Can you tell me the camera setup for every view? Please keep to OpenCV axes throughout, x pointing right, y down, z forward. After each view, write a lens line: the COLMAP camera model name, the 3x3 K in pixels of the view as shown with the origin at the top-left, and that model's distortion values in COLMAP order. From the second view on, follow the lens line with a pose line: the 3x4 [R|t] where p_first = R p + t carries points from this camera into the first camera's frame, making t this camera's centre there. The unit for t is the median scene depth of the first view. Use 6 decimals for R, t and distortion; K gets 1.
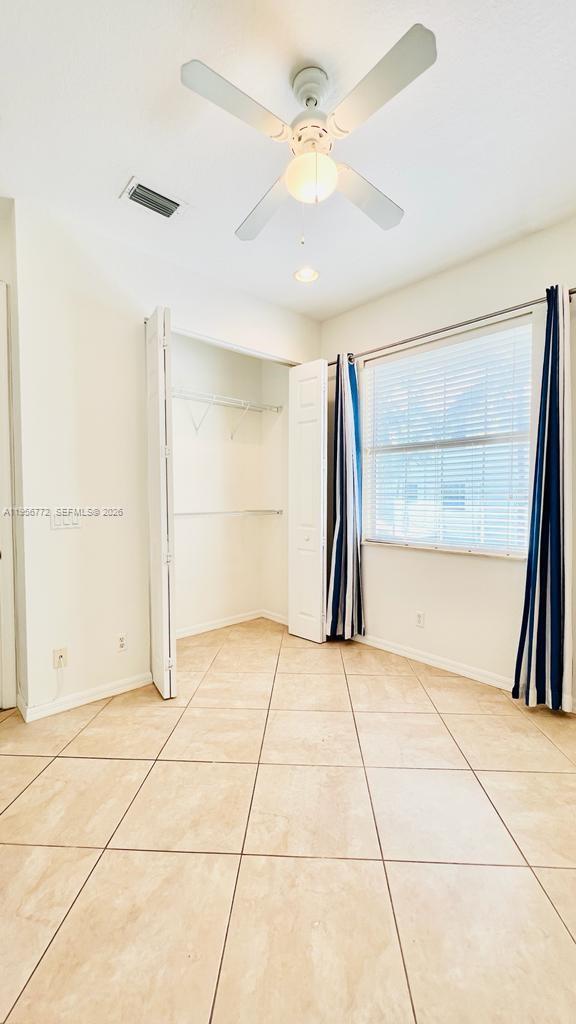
lens RADIAL K [[410.5, 0, 288.0], [0, 410.5, 512.4], [0, 0, 1]] dist [-0.003146, 0.000048]
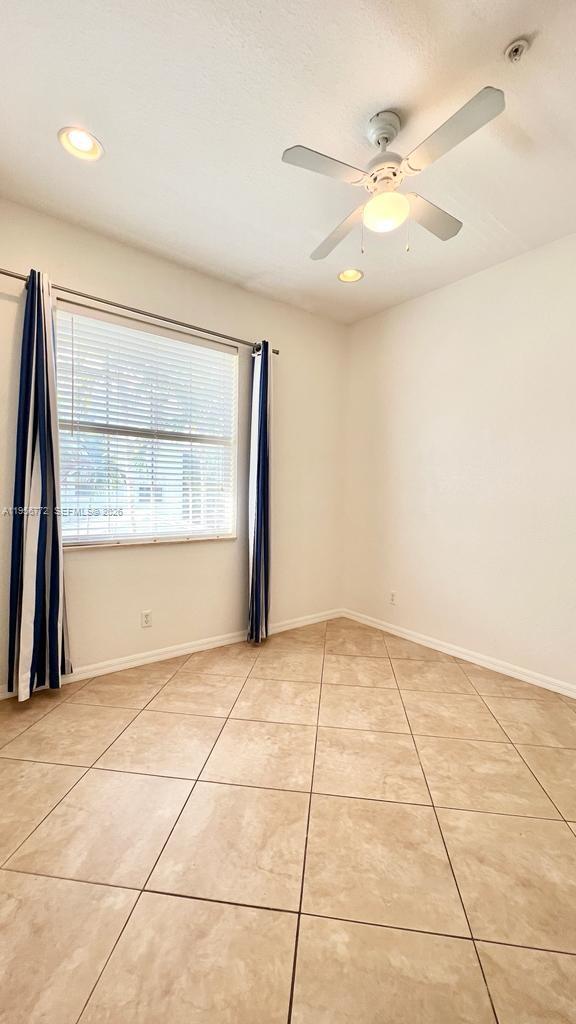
lens RADIAL K [[410.5, 0, 288.0], [0, 410.5, 511.5], [0, 0, 1]] dist [-0.003146, 0.000048]
pose [[0.073715, -0.048086, 0.996119, -1.020687], [0.019483, 0.998716, 0.046770, -0.038651], [-0.997089, 0.015960, 0.074557, 1.074674]]
